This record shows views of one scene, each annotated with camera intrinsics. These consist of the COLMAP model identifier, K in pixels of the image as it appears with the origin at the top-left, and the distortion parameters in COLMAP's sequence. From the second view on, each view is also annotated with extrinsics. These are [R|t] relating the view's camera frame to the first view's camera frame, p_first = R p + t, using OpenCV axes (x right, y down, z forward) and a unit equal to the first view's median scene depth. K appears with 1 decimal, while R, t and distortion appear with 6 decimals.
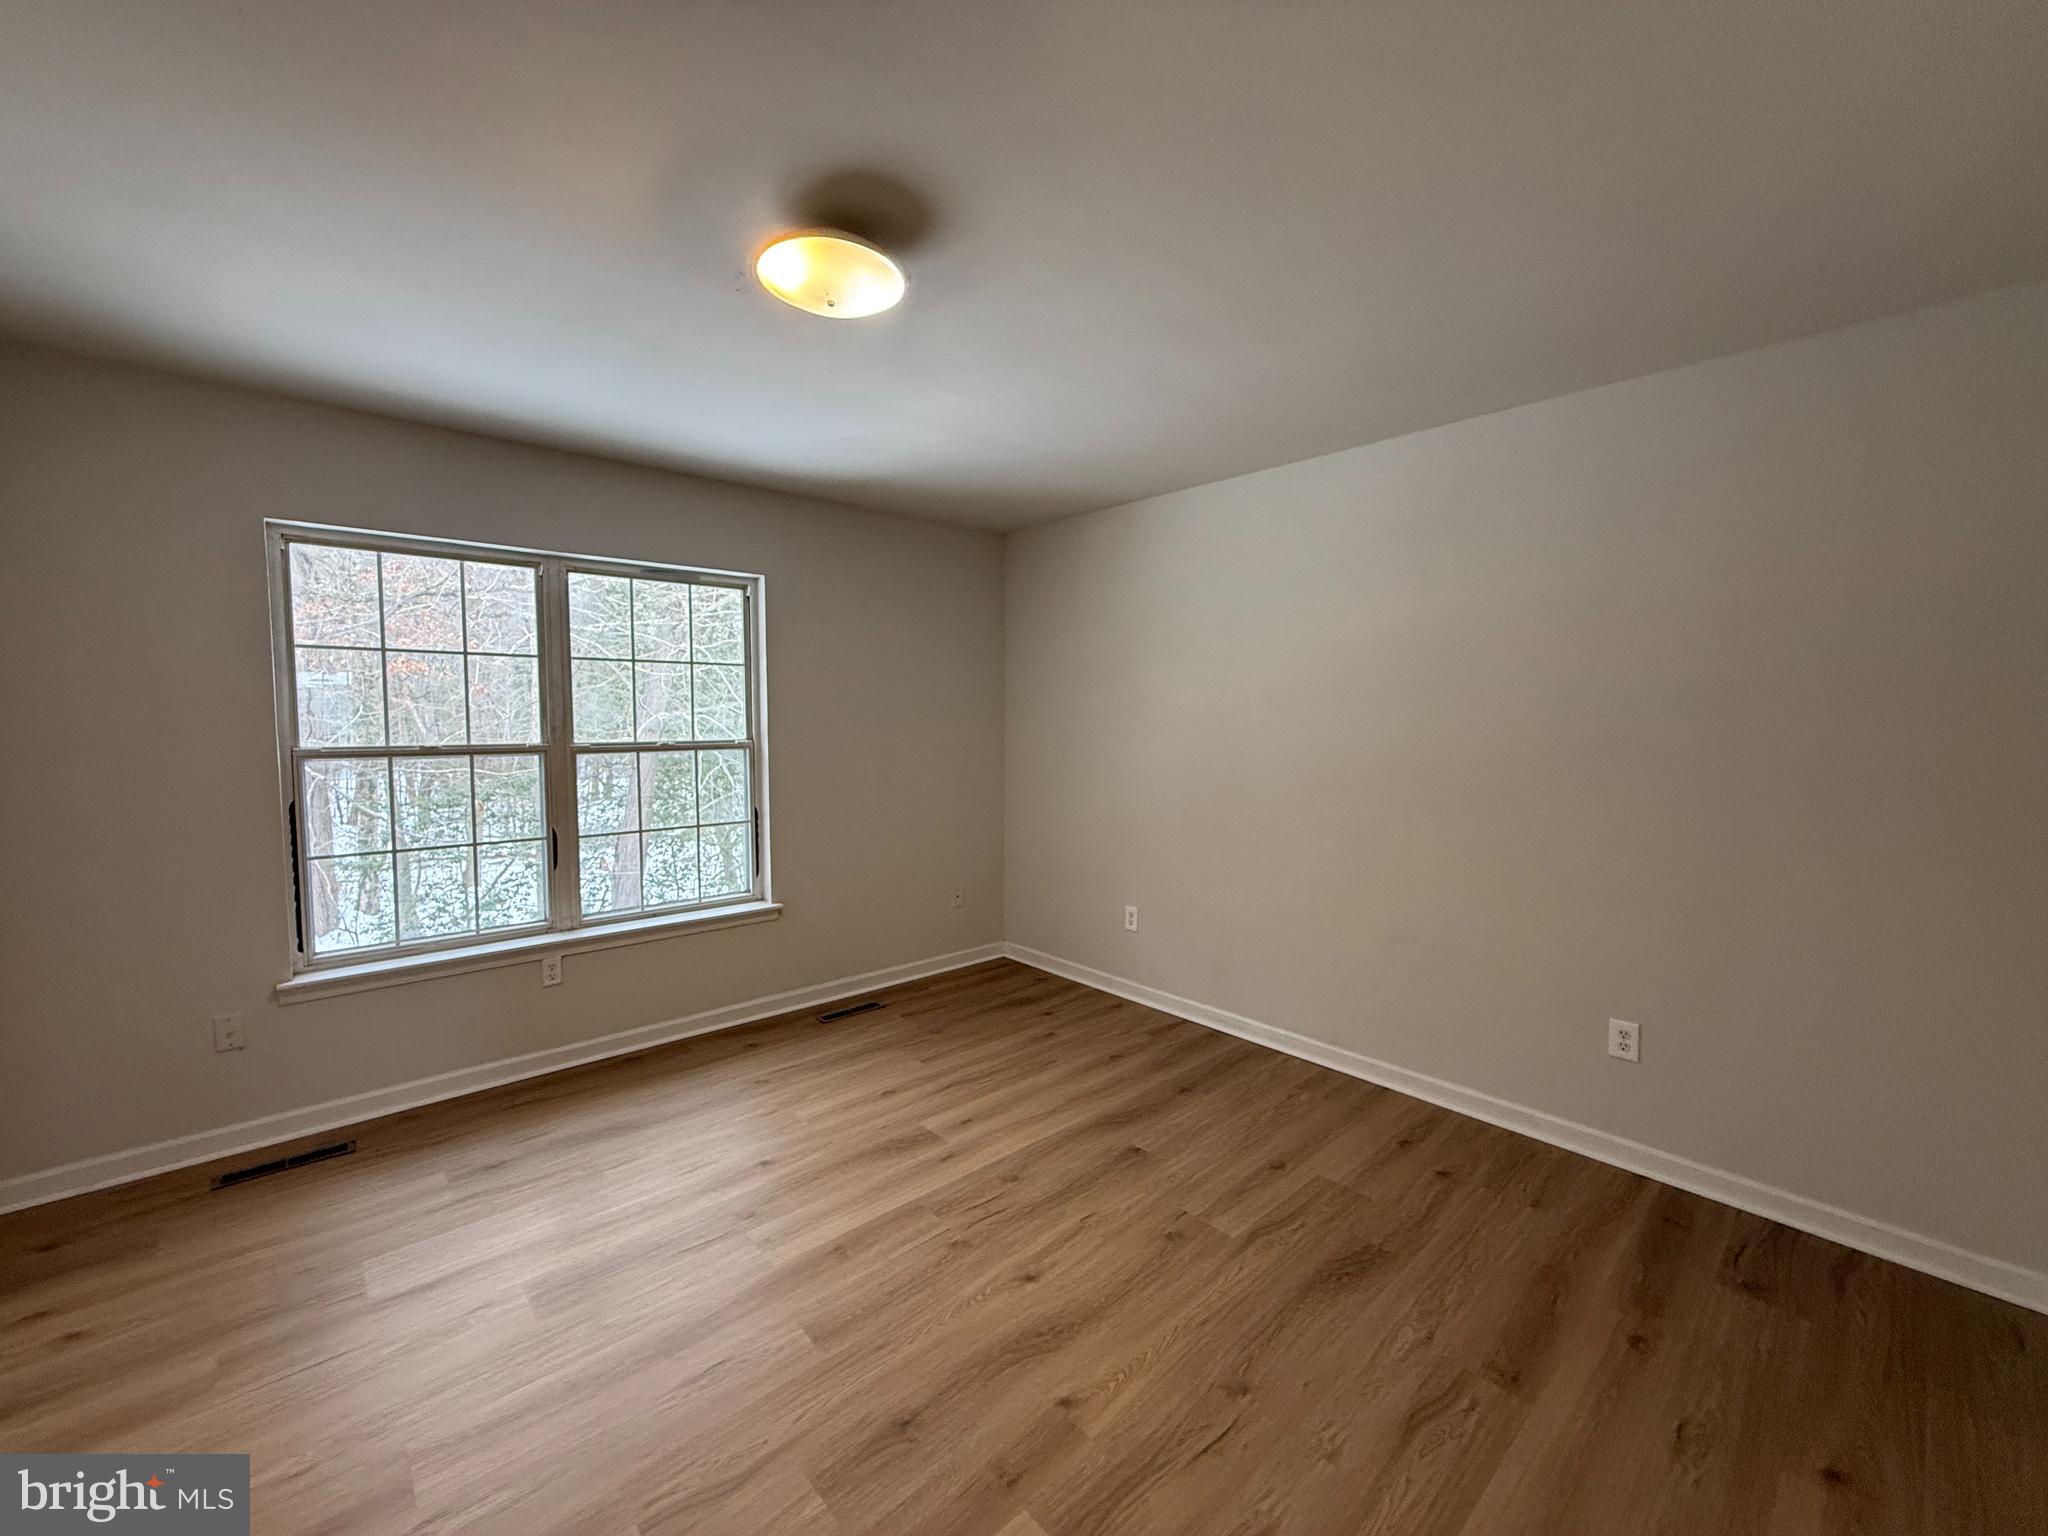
lens RADIAL K [[815.8, 0, 1017.9], [0, 815.8, 770.2], [0, 0, 1]] dist [-0.000495, -0.000141]
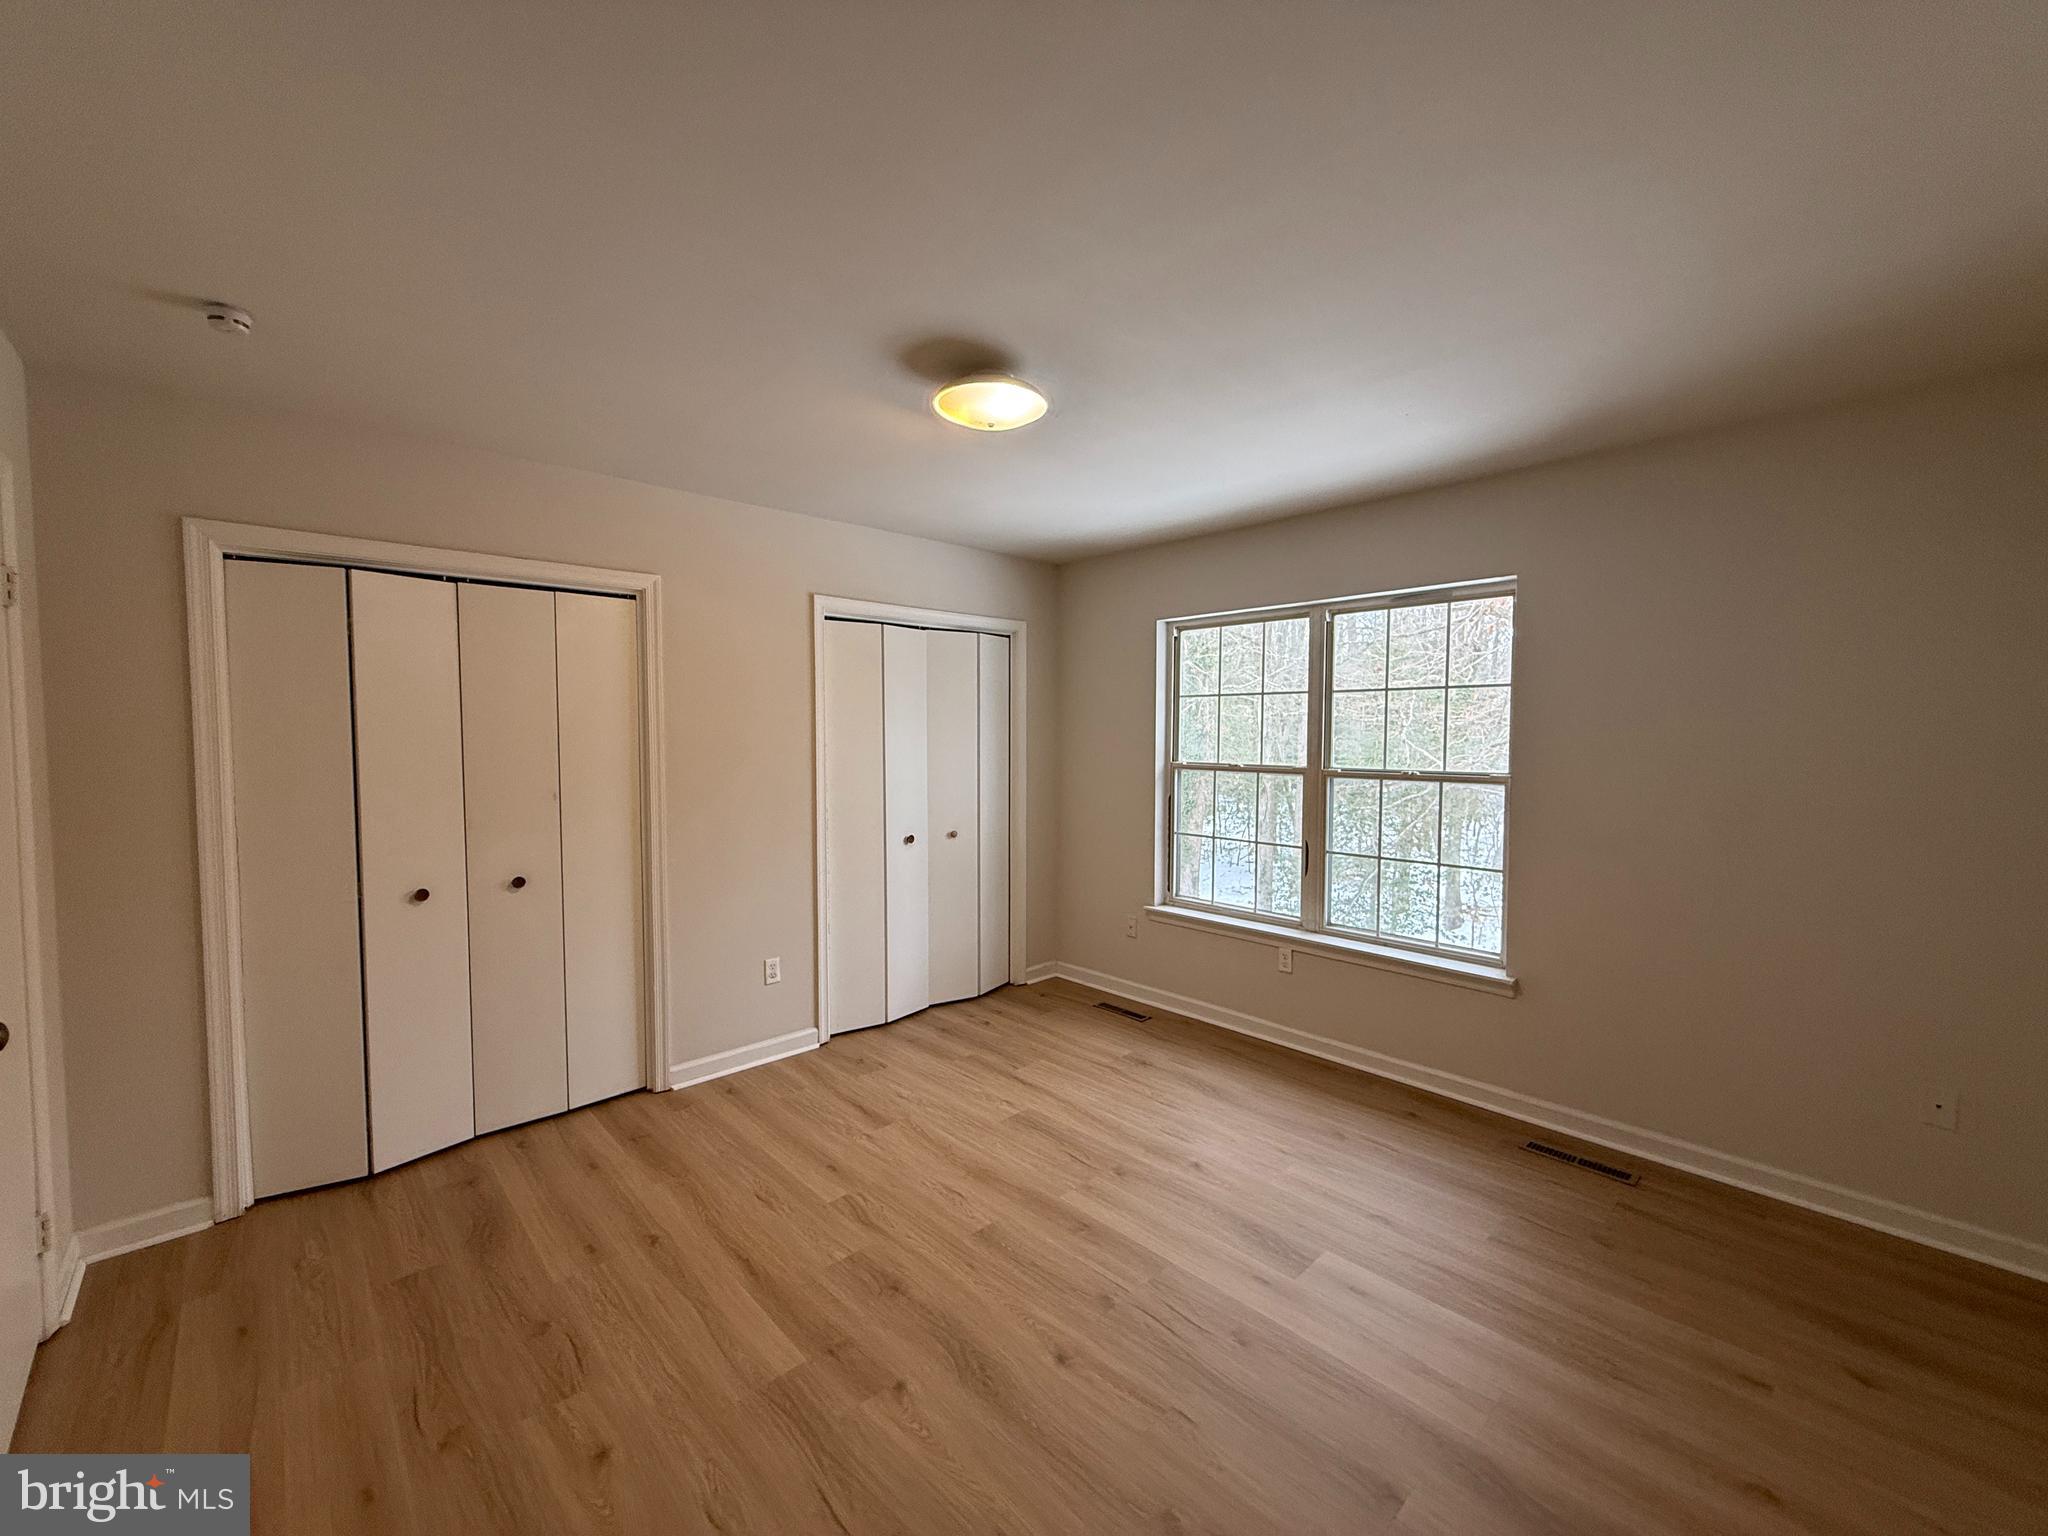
lens RADIAL K [[815.8, 0, 1017.9], [0, 815.8, 770.2], [0, 0, 1]] dist [-0.000495, -0.000141]
pose [[0.024647, 0.044174, -0.998720, 0.684460], [-0.073139, 0.996426, 0.042268, -0.055531], [0.997017, 0.072004, 0.027790, 0.665870]]
